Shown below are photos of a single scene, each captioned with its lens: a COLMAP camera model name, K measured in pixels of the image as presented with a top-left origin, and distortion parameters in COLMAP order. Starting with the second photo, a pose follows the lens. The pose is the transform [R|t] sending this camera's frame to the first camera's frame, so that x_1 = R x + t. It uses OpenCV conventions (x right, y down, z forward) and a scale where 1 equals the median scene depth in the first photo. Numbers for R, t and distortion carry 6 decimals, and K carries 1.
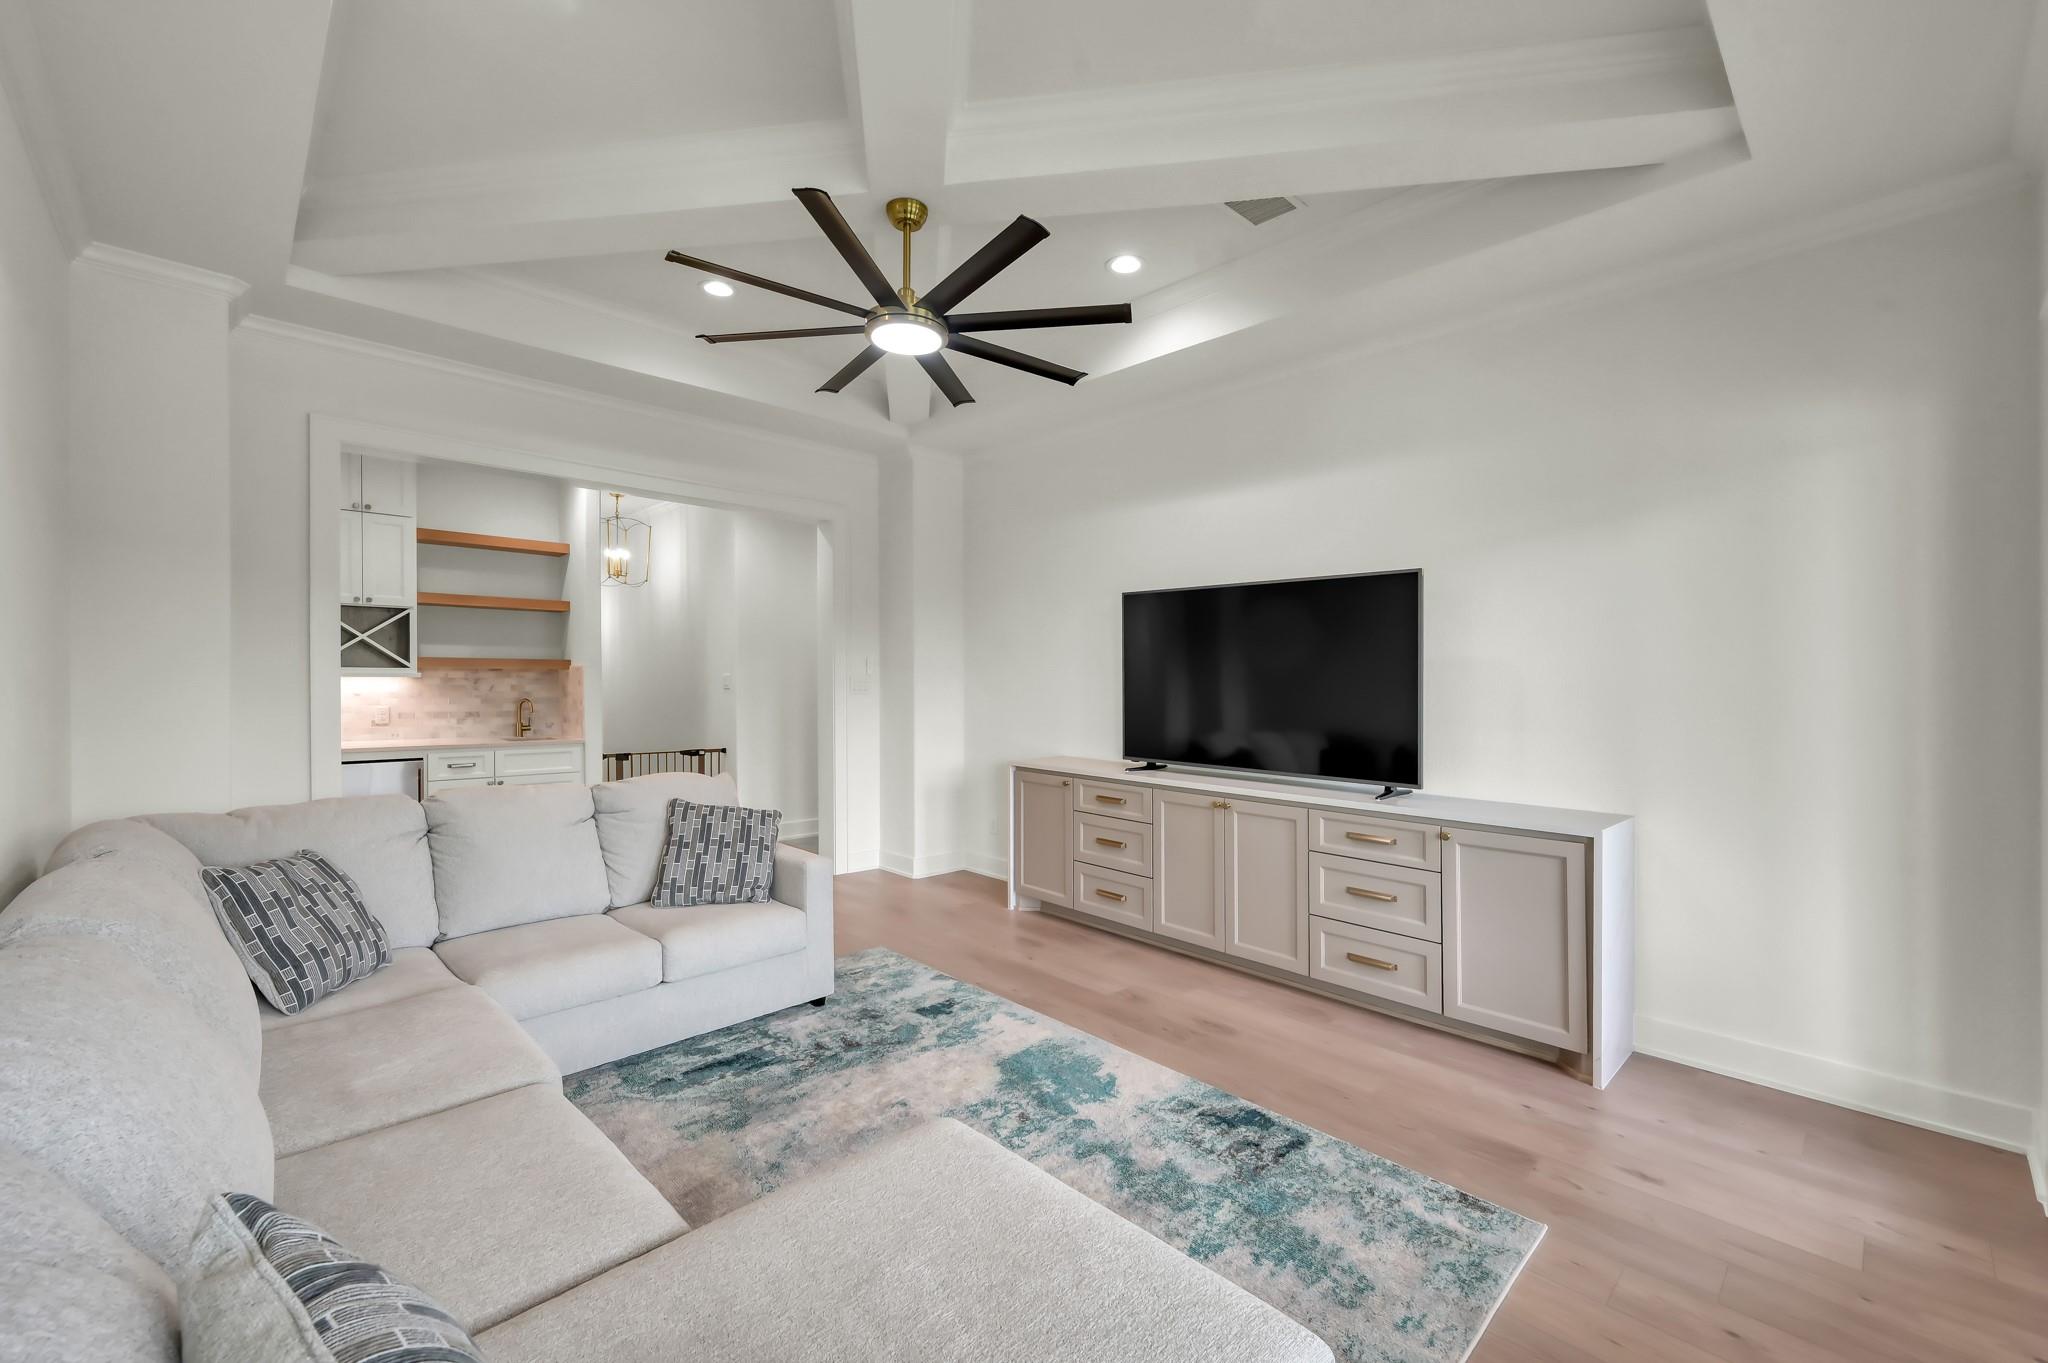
lens RADIAL K [[808.0, 0, 1026.1], [0, 808.0, 683.5], [0, 0, 1]] dist [0.000247, 0.000310]
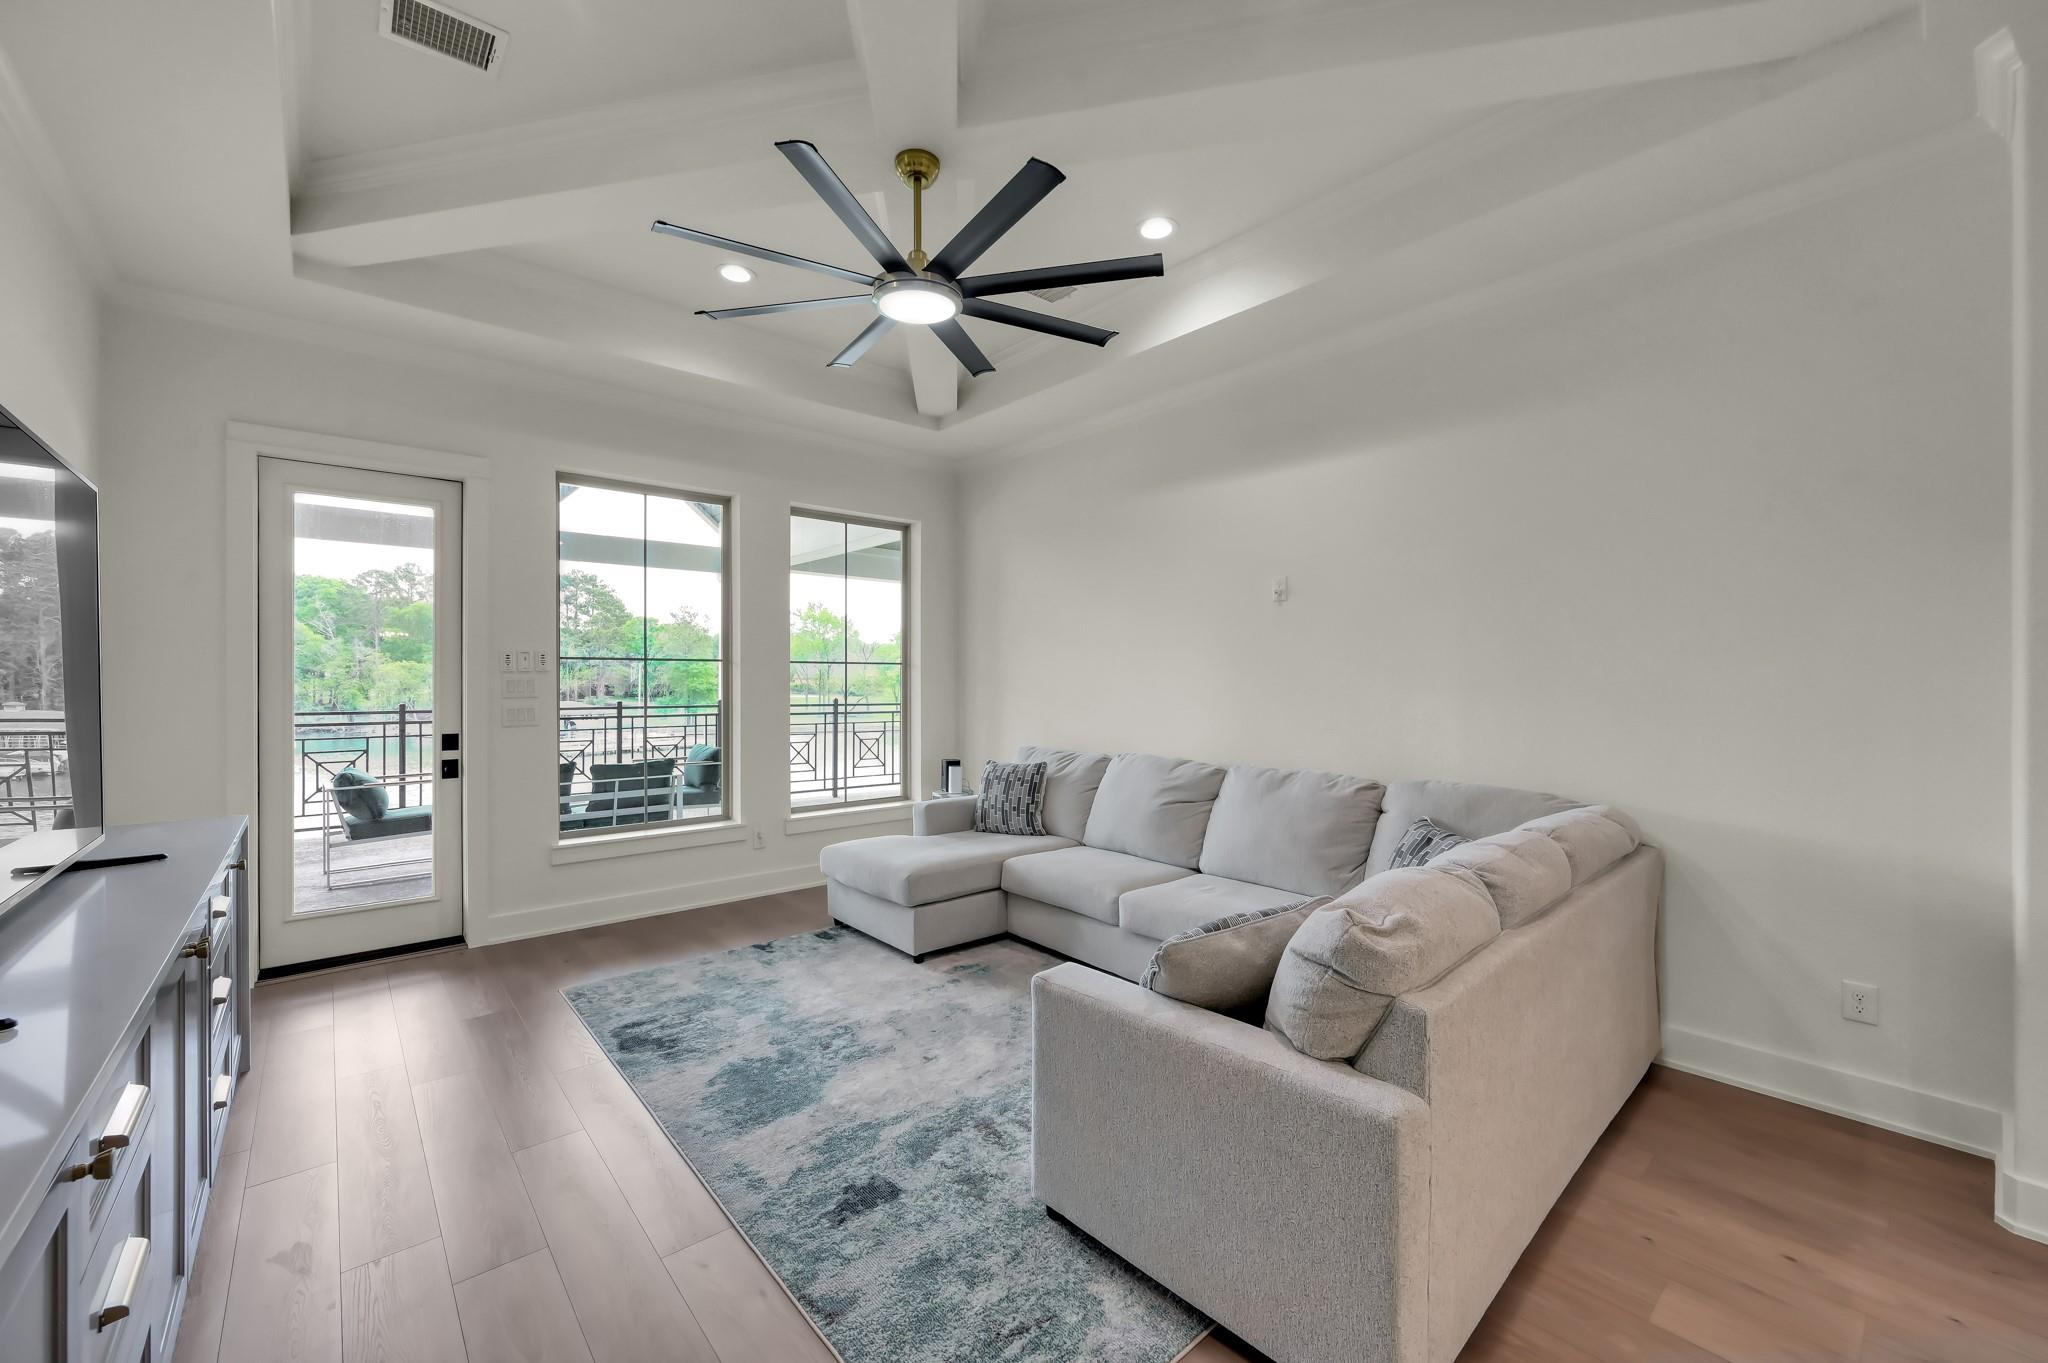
lens RADIAL K [[808.0, 0, 1026.1], [0, 808.0, 683.5], [0, 0, 1]] dist [0.000247, 0.000310]
pose [[-0.998552, -0.005711, 0.053494, -0.316303], [-0.005282, 0.999953, 0.008159, 0.000938], [-0.053538, 0.007864, -0.998535, 1.929098]]
